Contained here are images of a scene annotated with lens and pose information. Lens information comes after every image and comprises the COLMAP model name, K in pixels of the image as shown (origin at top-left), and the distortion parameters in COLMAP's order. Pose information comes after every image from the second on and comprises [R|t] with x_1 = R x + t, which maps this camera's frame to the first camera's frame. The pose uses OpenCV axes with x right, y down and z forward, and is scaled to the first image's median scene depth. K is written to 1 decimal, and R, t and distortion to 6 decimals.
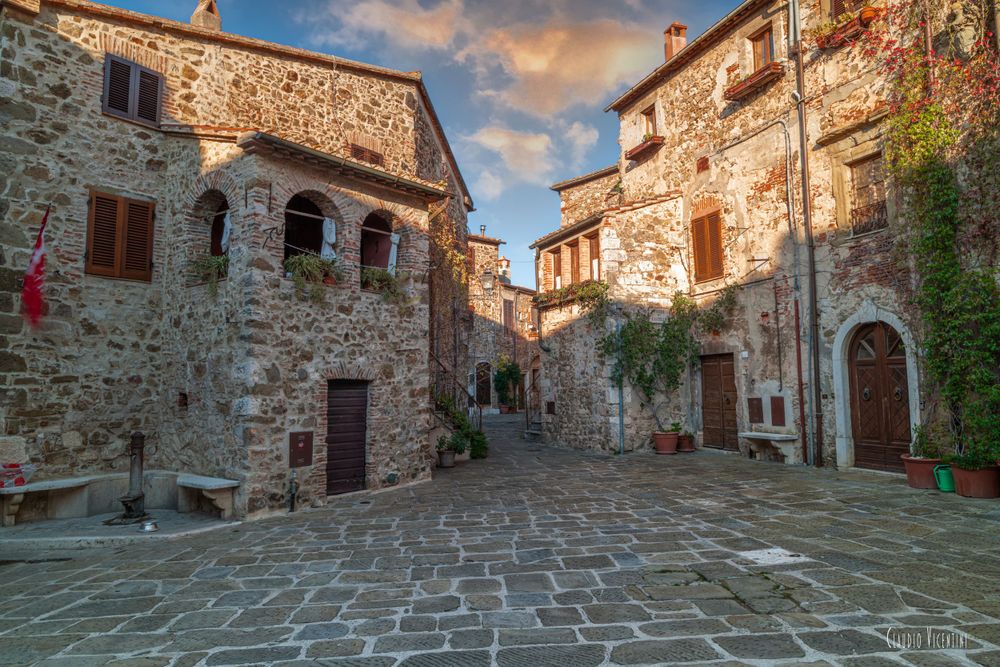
lens RADIAL K [[686.3, 0, 500.0], [0, 686.3, 333.5], [0, 0, 1]] dist [0.011144, -0.004160]
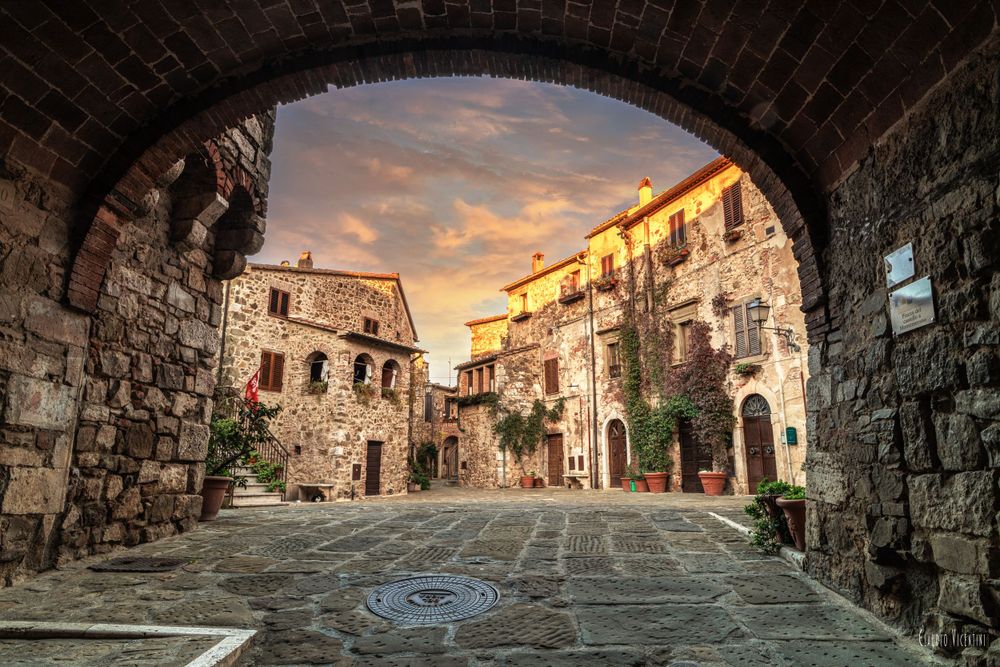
lens RADIAL K [[686.3, 0, 500.0], [0, 686.3, 333.5], [0, 0, 1]] dist [0.011144, -0.004160]
pose [[0.988718, 0.040312, 0.144264, -0.139025], [-0.022112, 0.991834, -0.125607, -0.003982], [-0.148150, 0.121000, 0.981535, -1.035277]]
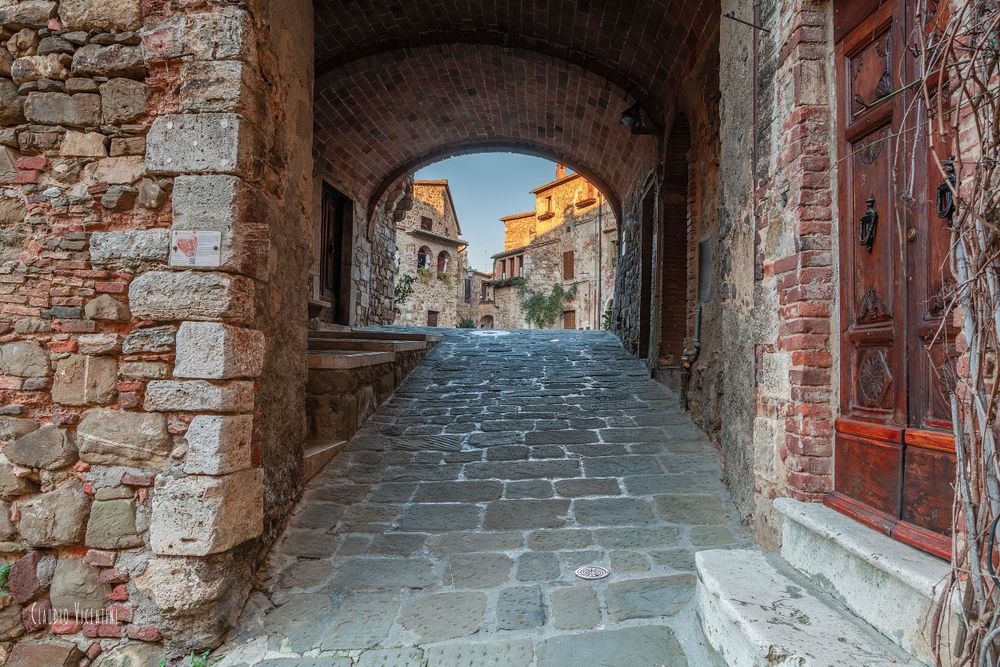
lens RADIAL K [[686.3, 0, 500.0], [0, 686.3, 333.5], [0, 0, 1]] dist [0.011144, -0.004160]
pose [[0.994163, 0.036877, 0.101393, -0.201226], [-0.041038, 0.998386, 0.039262, 0.031762], [-0.099781, -0.043194, 0.994071, -1.657203]]
